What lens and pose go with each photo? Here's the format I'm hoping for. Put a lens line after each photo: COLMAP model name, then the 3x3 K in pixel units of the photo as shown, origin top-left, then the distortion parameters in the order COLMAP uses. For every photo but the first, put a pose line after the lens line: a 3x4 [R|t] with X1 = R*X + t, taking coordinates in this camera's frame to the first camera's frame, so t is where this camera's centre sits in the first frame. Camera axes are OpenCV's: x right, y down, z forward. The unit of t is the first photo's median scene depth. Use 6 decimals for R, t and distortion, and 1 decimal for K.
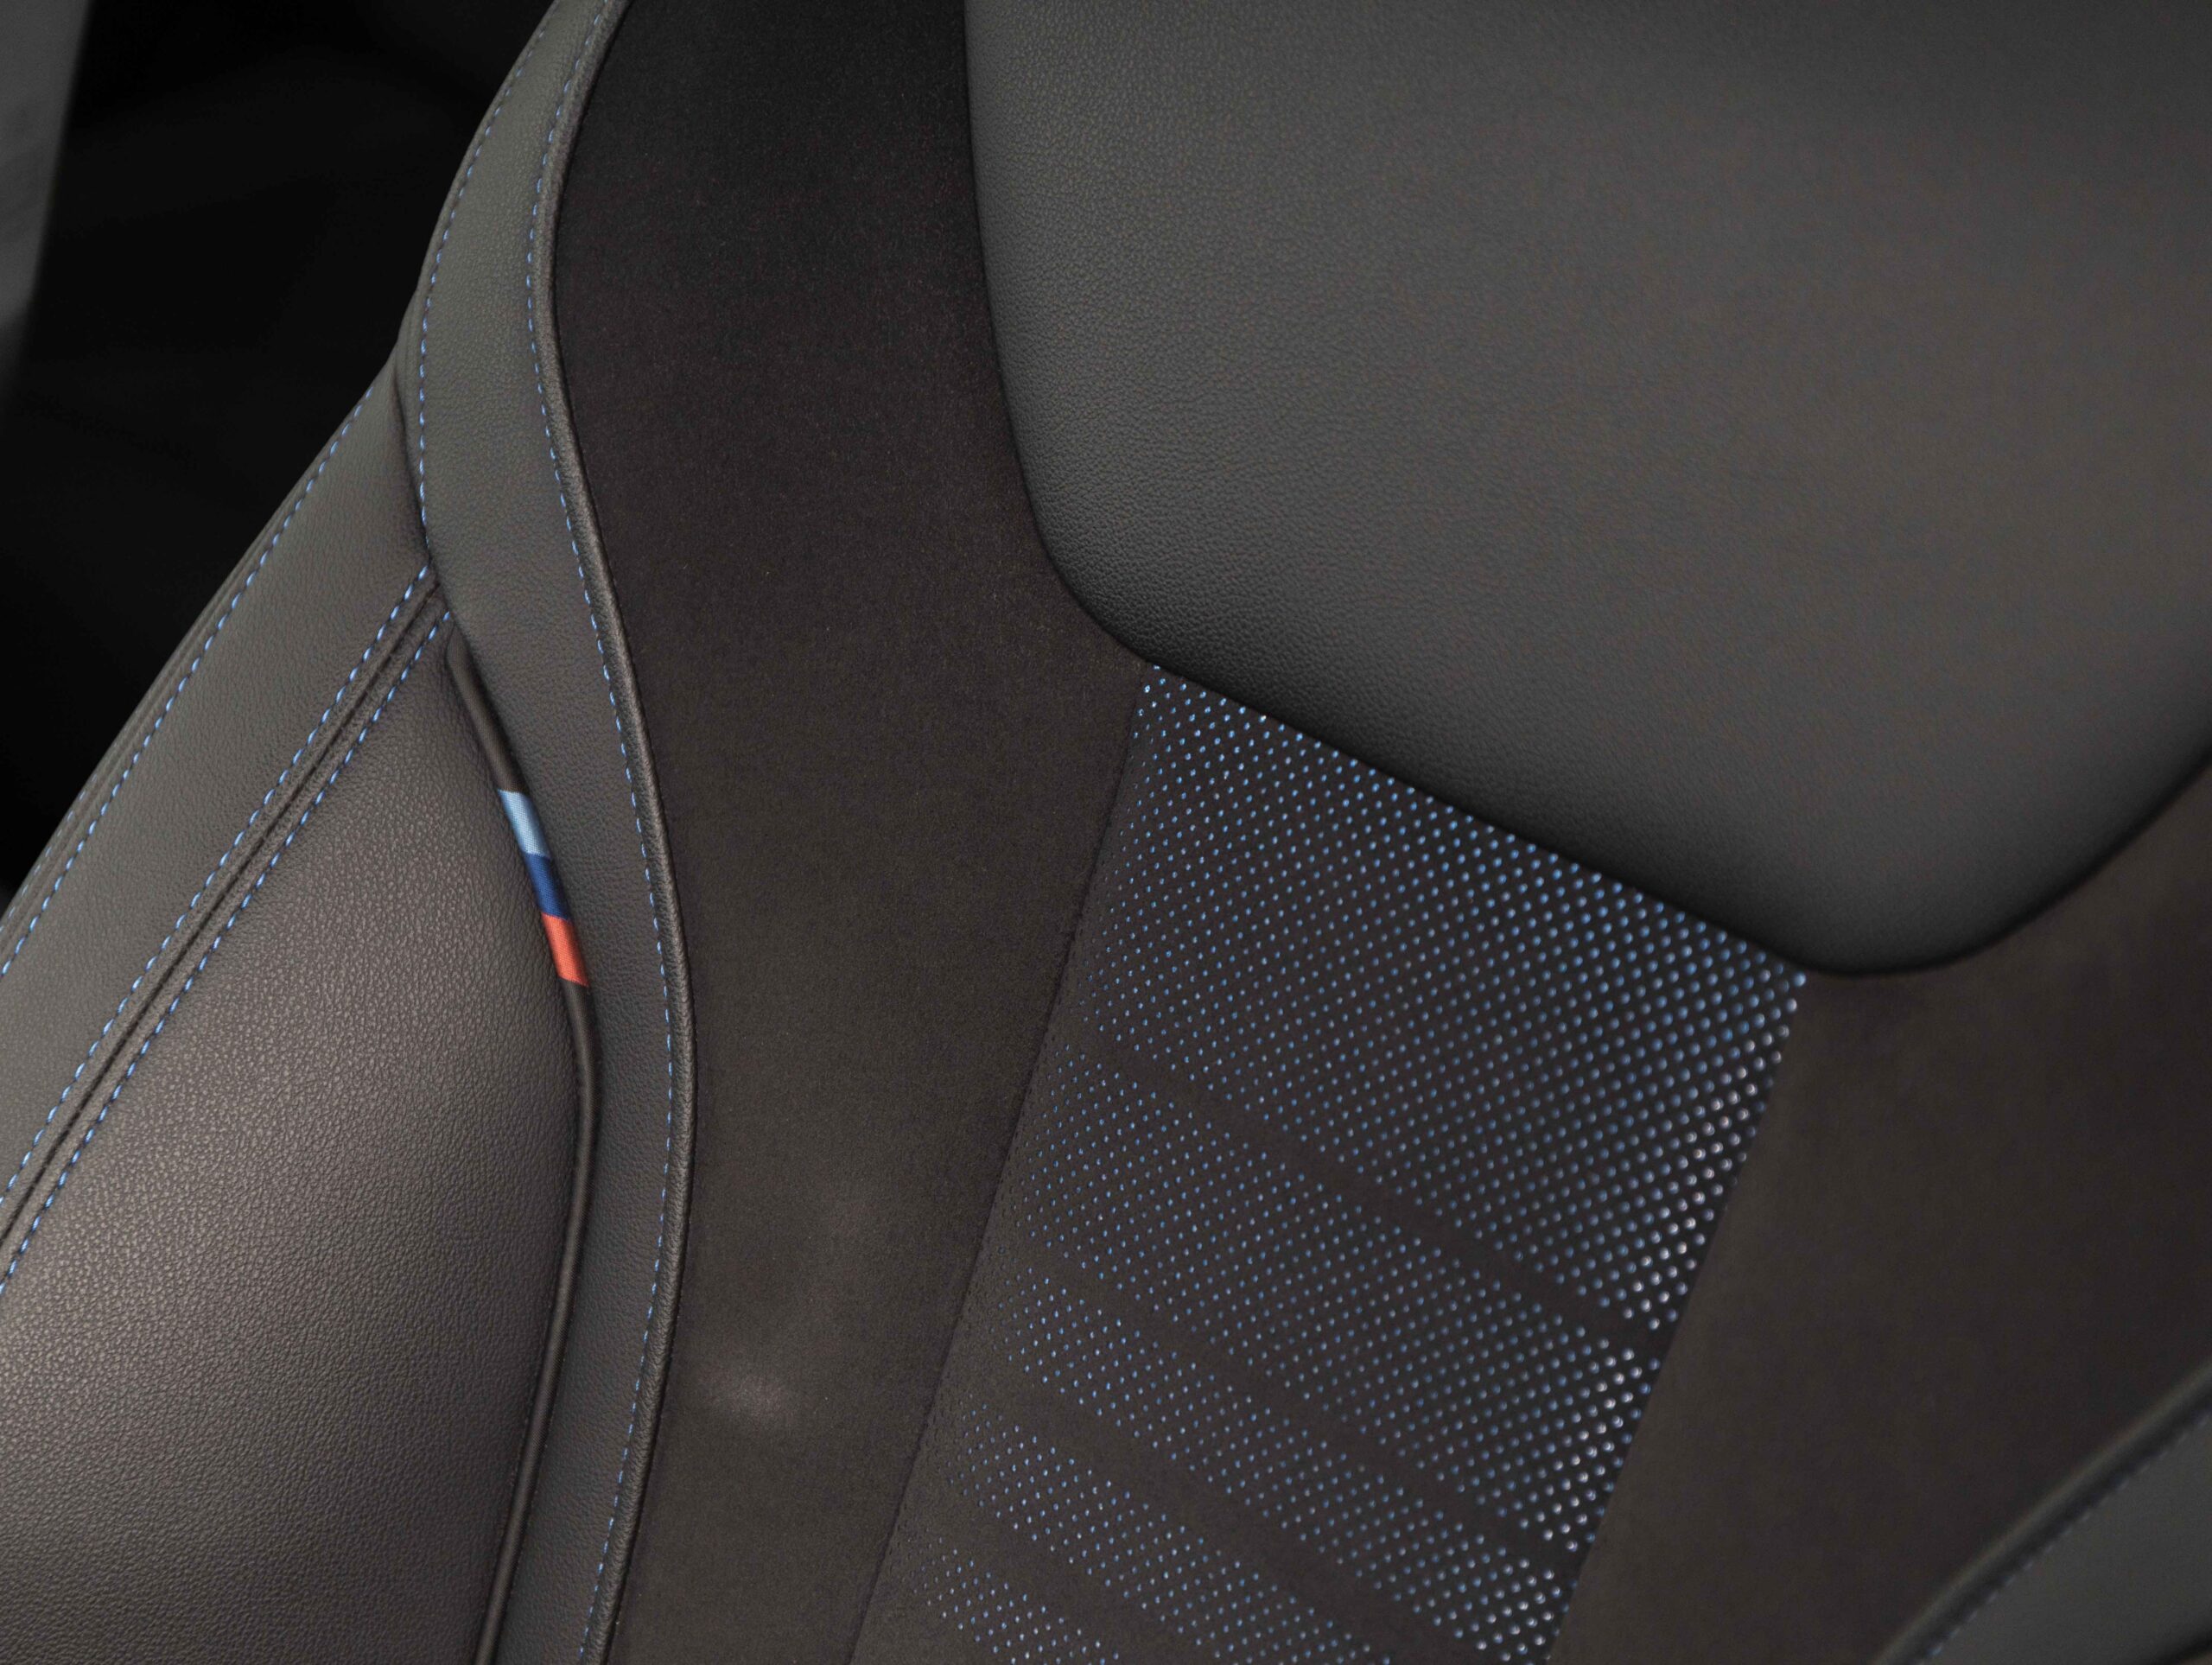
lens RADIAL K [[4417.1, 0, 1108.8], [0, 4417.1, 832.9], [0, 0, 1]] dist [0.056324, 0.000000]
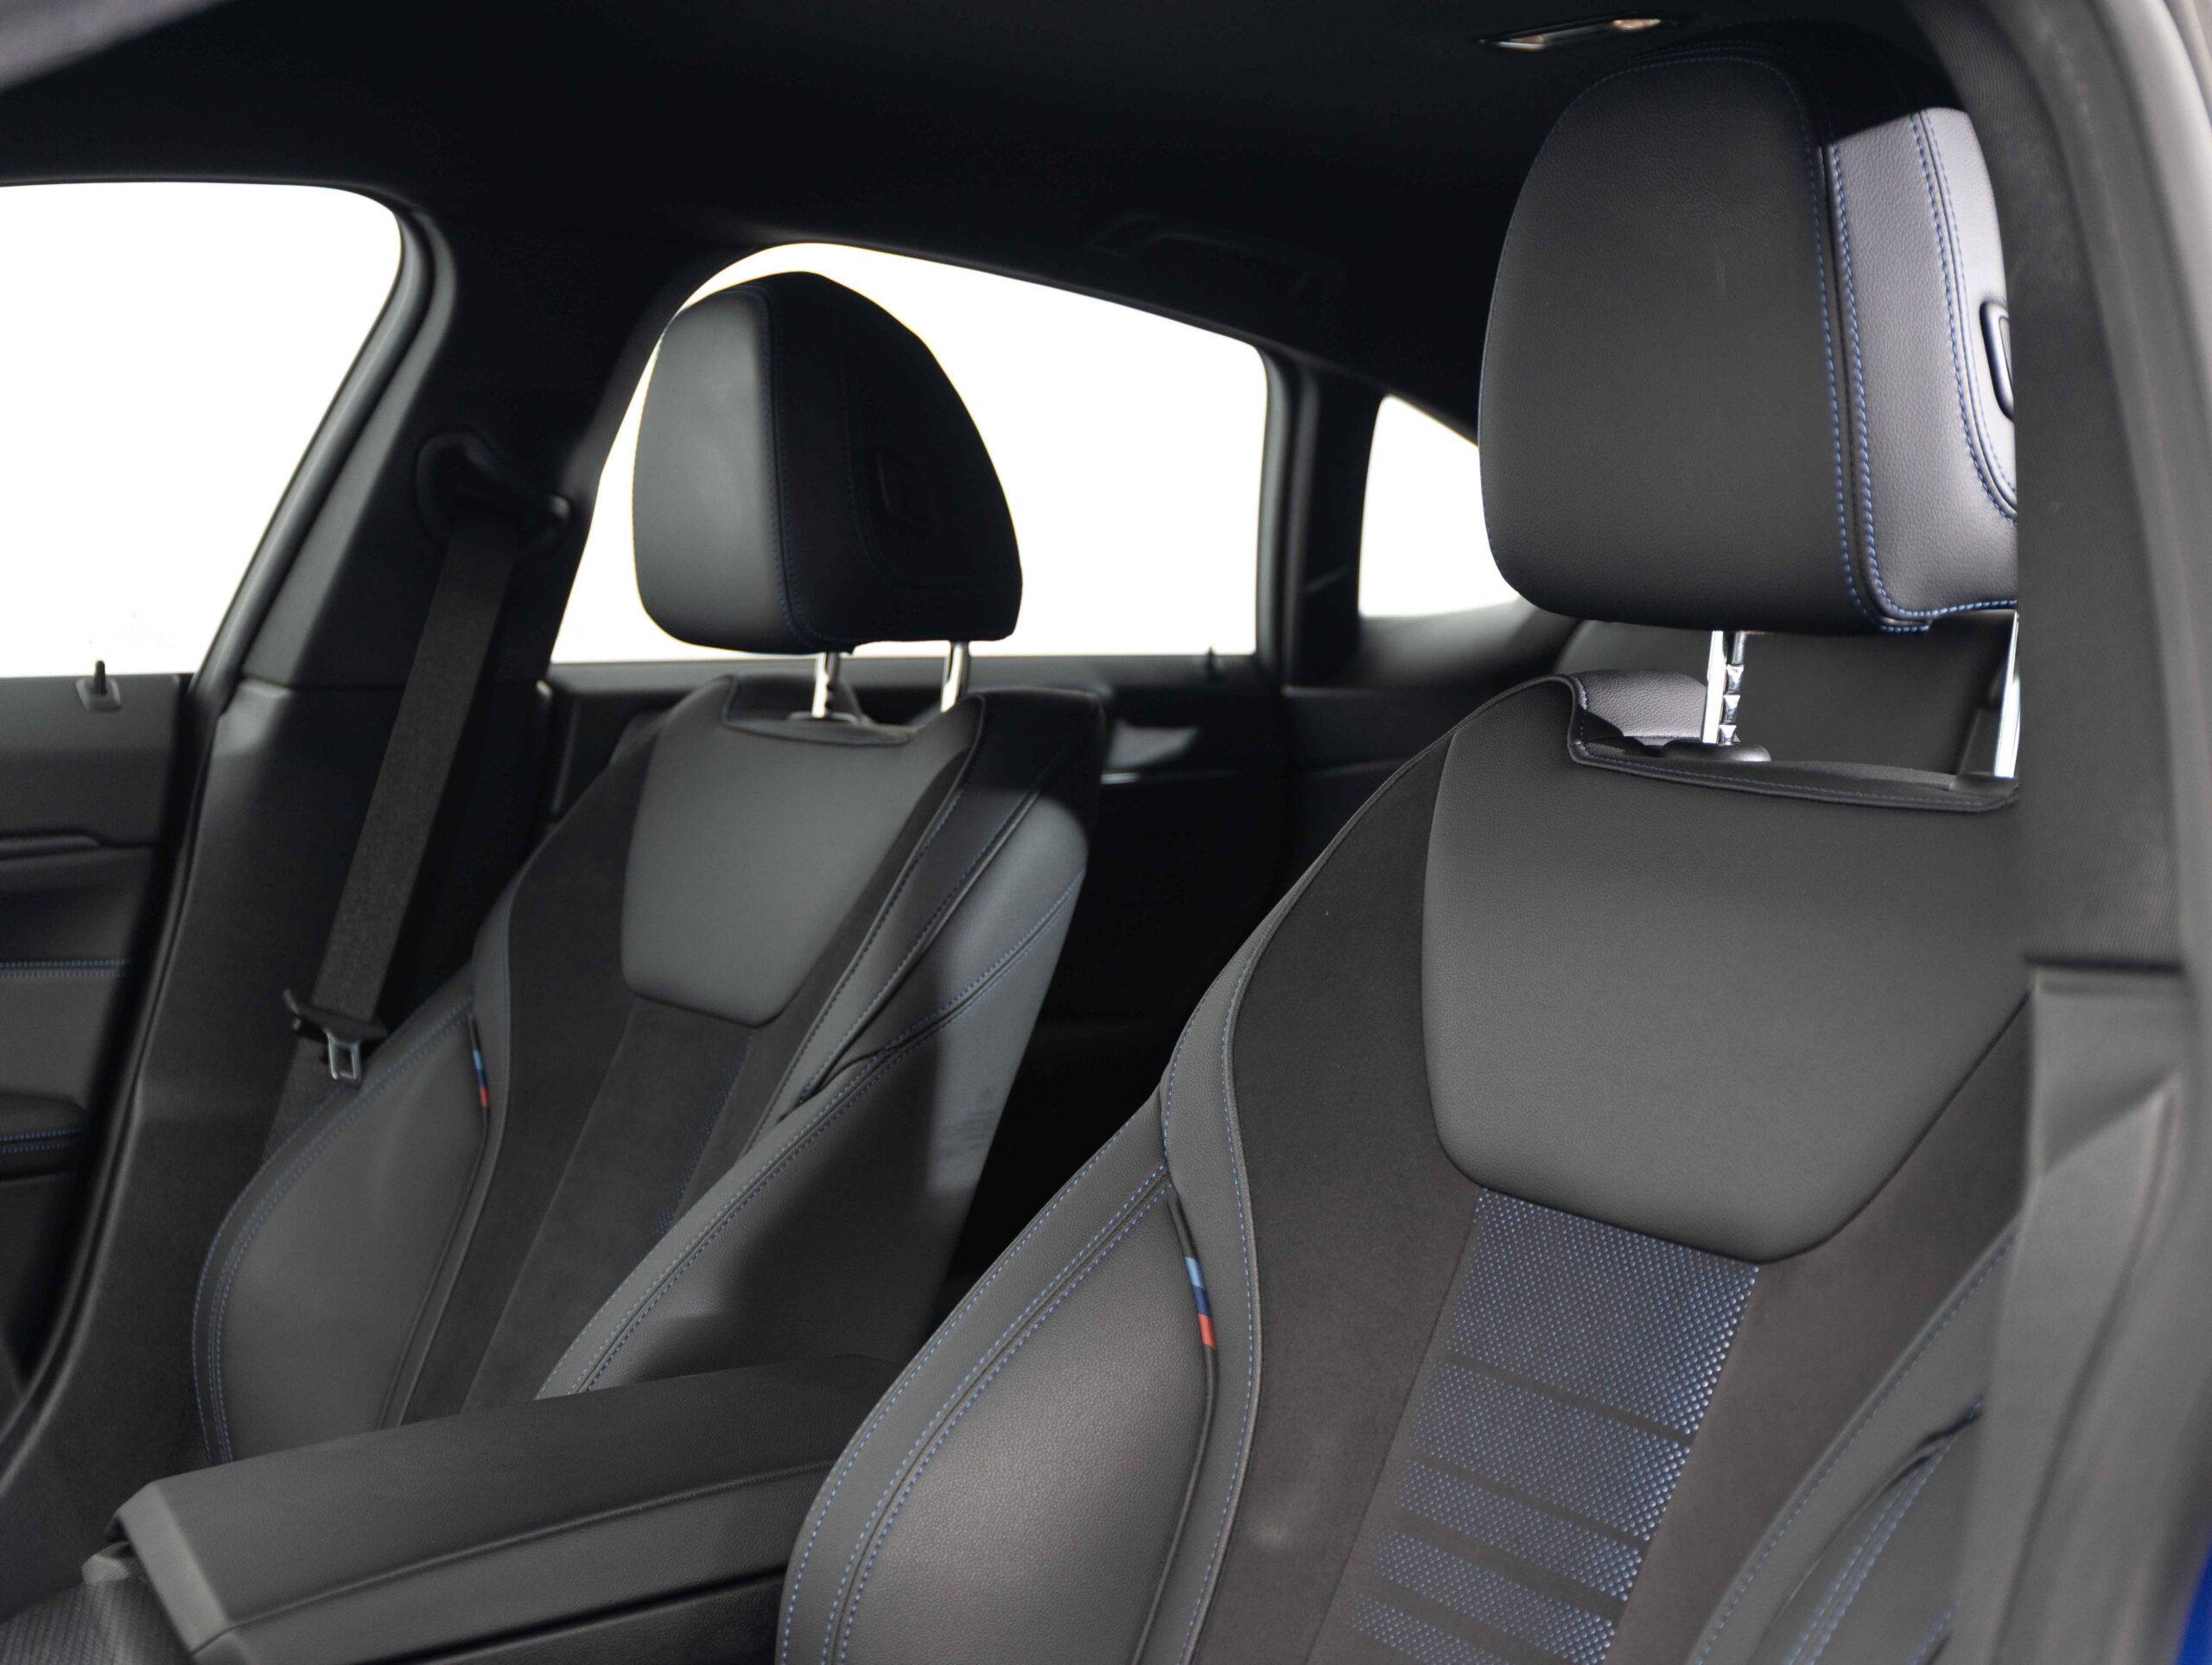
lens RADIAL K [[2707.2, 0, 1091.3], [0, 2707.2, 833.4], [0, 0, 1]] dist [0.048681, 0.000000]
pose [[0.981618, 0.055345, -0.182656, 0.054034], [-0.123944, 0.912622, -0.389562, 0.345788], [0.145136, 0.405040, 0.902706, -0.327702]]
